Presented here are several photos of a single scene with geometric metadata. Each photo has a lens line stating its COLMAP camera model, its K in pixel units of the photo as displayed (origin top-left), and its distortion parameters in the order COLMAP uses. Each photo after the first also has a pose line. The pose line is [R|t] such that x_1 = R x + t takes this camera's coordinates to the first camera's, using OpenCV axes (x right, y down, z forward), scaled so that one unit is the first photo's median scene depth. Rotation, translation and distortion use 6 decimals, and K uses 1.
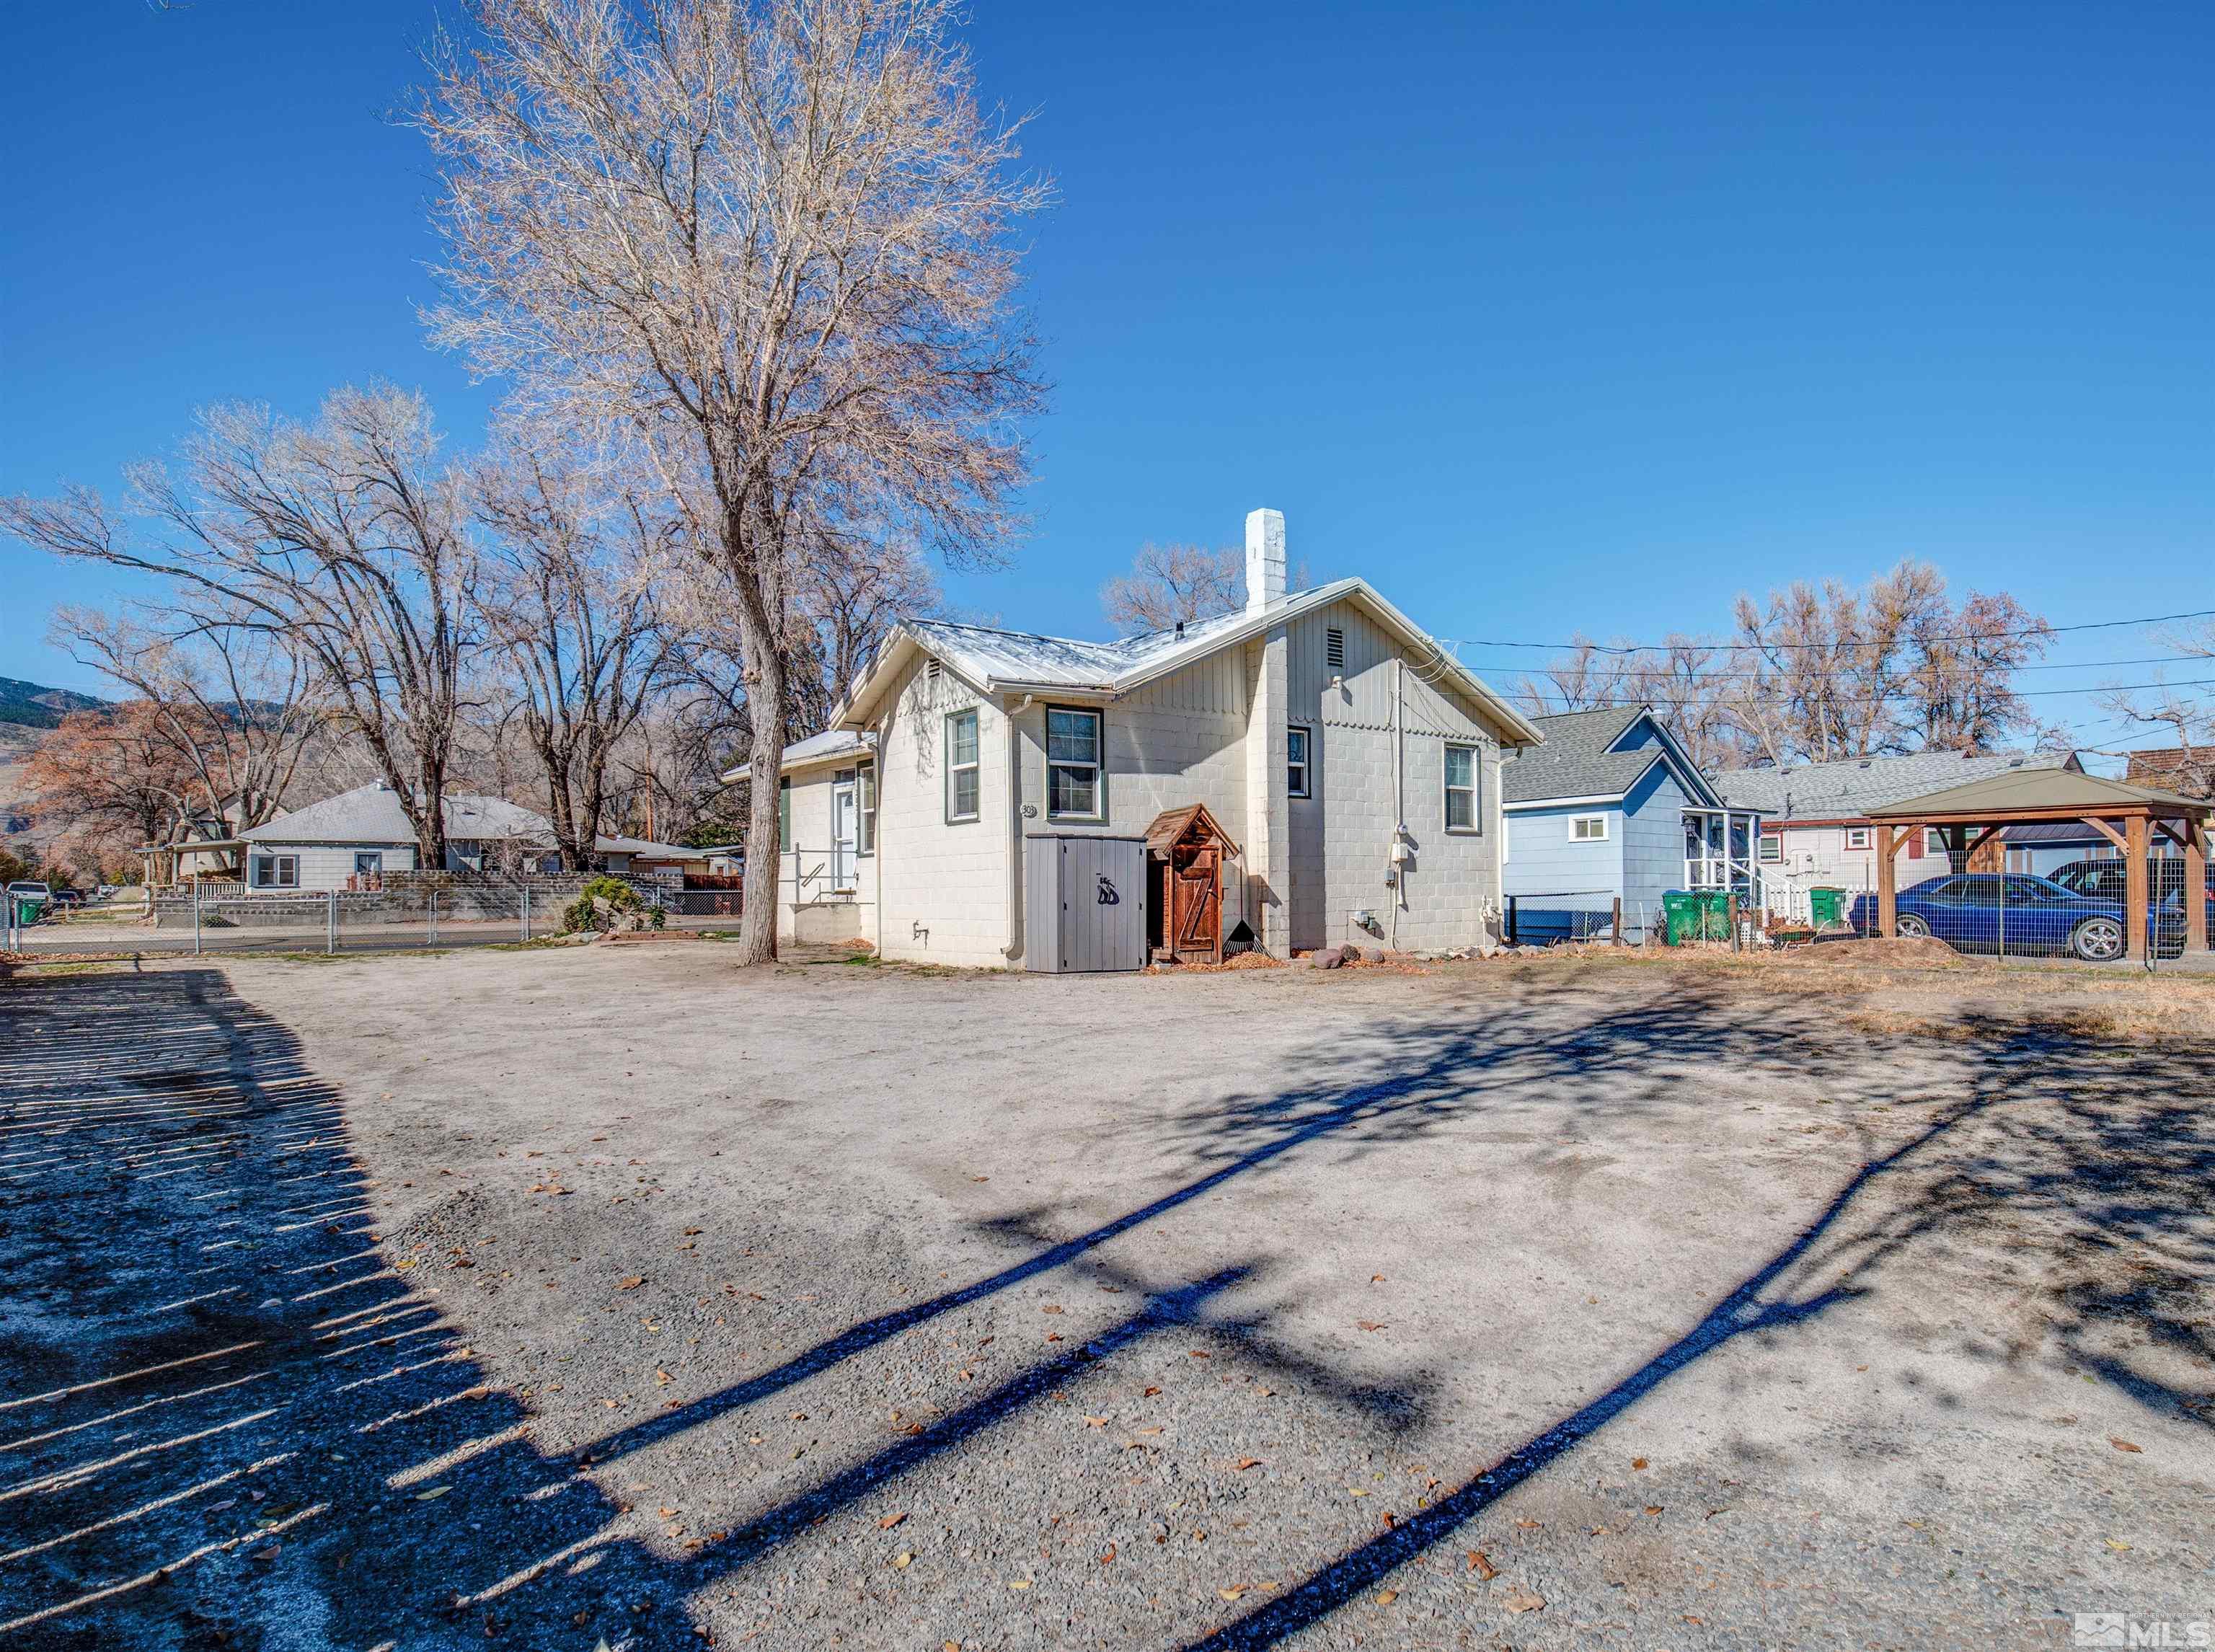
lens RADIAL K [[1320.4, 0, 1193.9], [0, 1320.4, 890.5], [0, 0, 1]] dist [-0.000063, -0.000198]
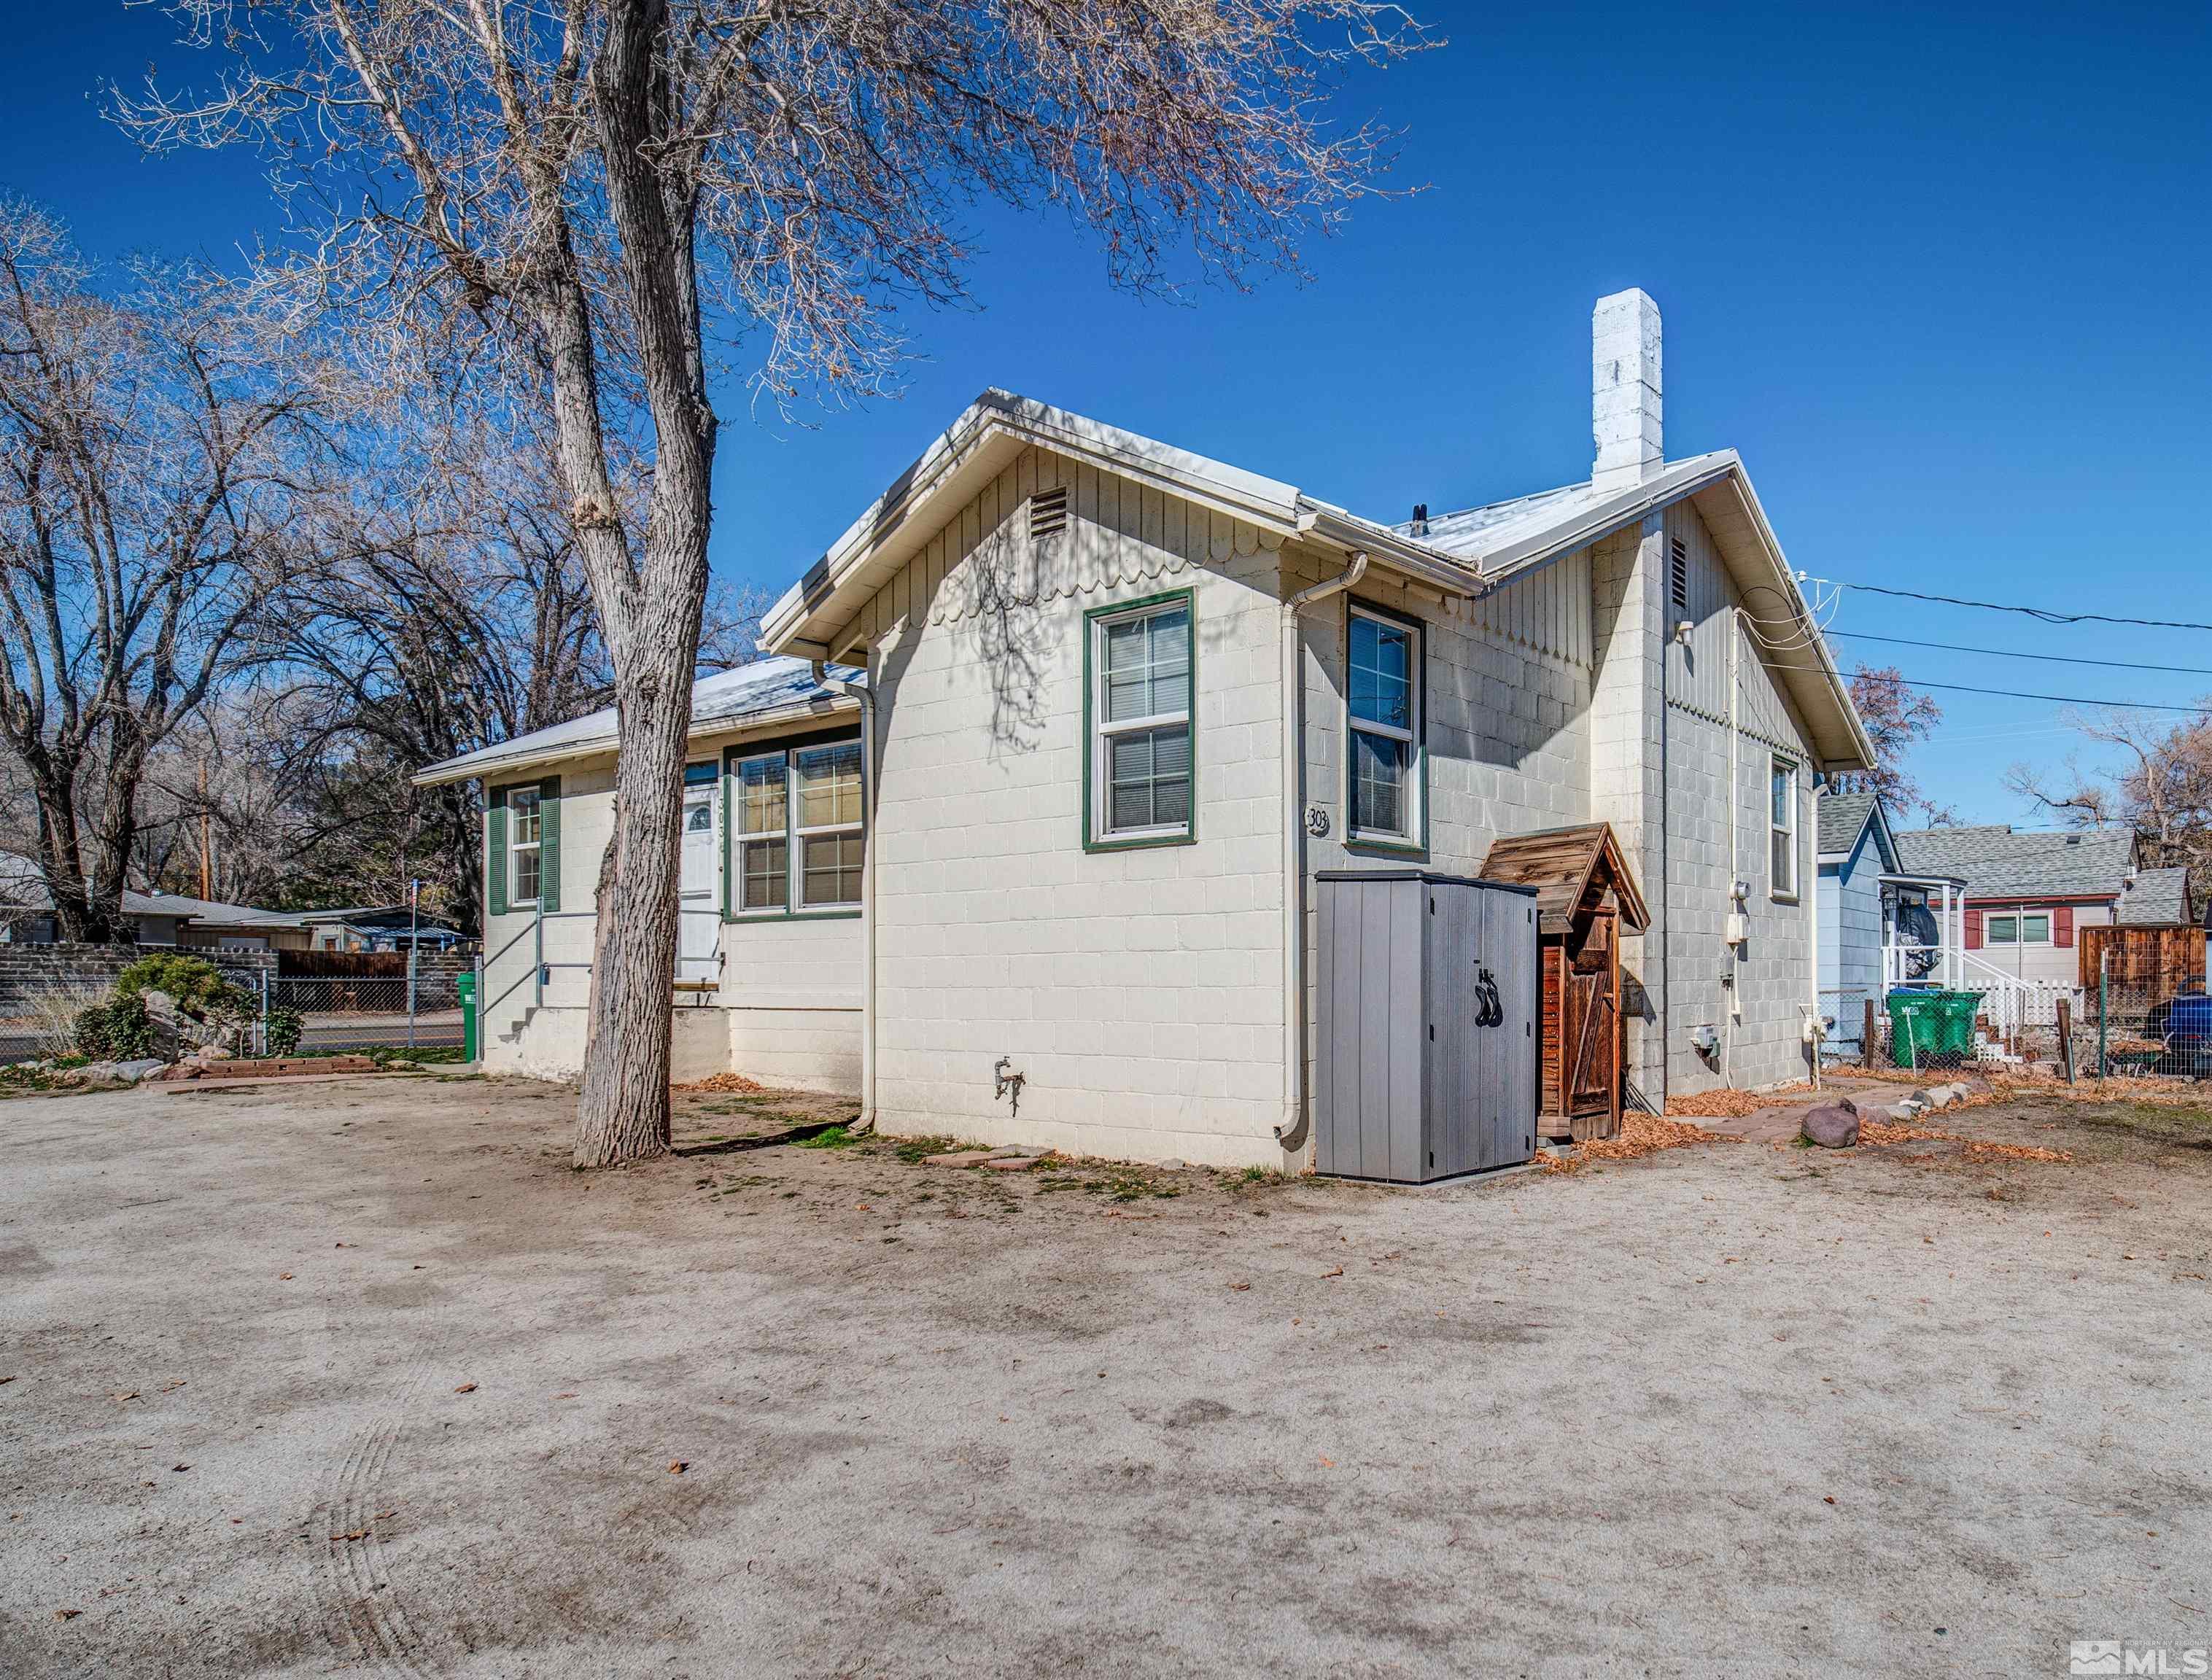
lens RADIAL K [[1454.9, 0, 1314.4], [0, 1454.9, 979.0], [0, 0, 1]] dist [-0.000033, -0.001502]
pose [[0.963786, 0.006913, 0.266589, -0.179857], [-0.007377, 0.999973, 0.000739, -0.004306], [-0.266576, -0.002679, 0.963810, 0.357681]]
